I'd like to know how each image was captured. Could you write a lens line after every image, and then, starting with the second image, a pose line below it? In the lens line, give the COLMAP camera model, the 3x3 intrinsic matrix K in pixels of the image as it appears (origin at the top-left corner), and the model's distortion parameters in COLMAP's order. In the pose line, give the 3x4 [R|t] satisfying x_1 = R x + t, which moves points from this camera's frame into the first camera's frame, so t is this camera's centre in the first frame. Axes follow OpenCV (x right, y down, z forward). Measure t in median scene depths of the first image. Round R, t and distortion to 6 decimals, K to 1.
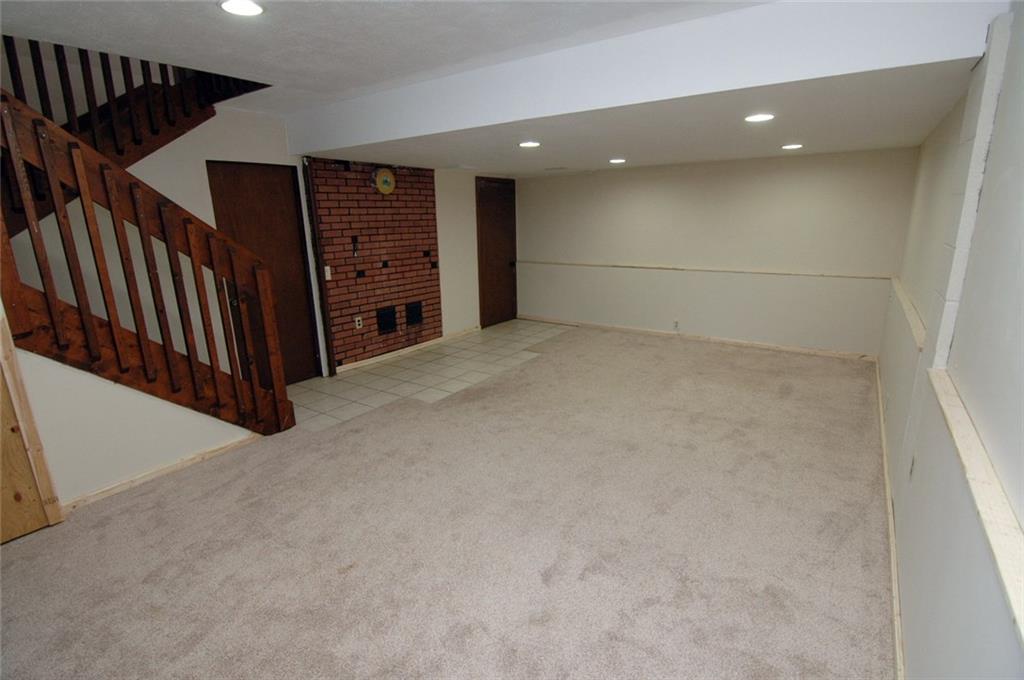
lens RADIAL K [[494.0, 0, 507.6], [0, 494.0, 341.3], [0, 0, 1]] dist [0.001188, -0.016443]
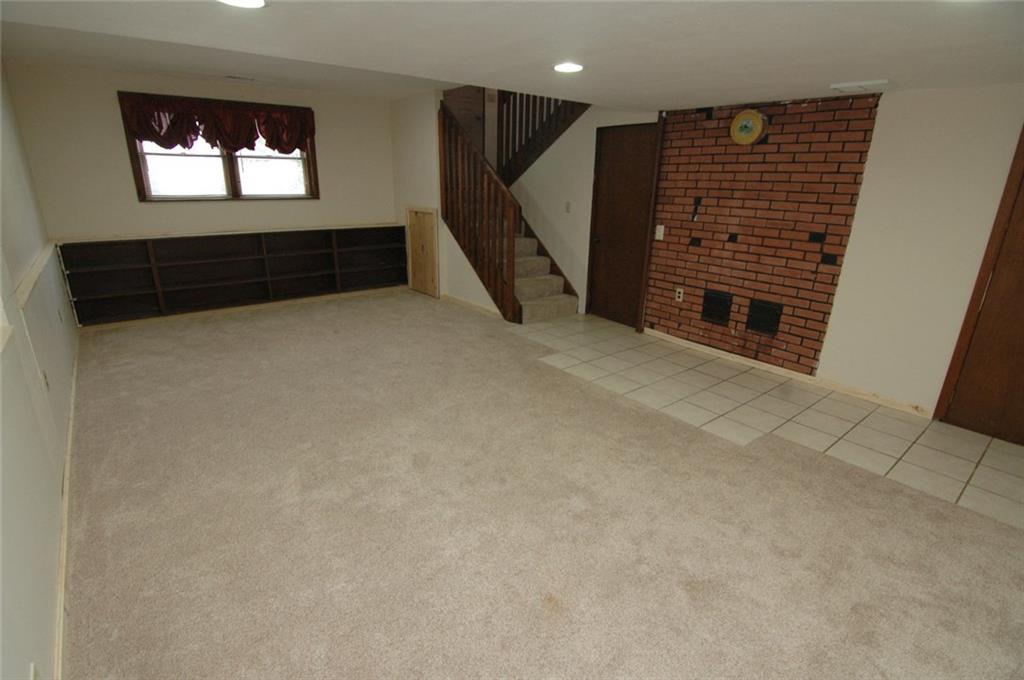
lens RADIAL K [[494.0, 0, 507.6], [0, 494.0, 341.3], [0, 0, 1]] dist [0.001188, -0.016443]
pose [[-0.274602, 0.316760, -0.907886, 0.608882], [-0.248123, 0.888864, 0.385171, -0.224207], [0.928993, 0.331036, -0.165489, 0.860493]]
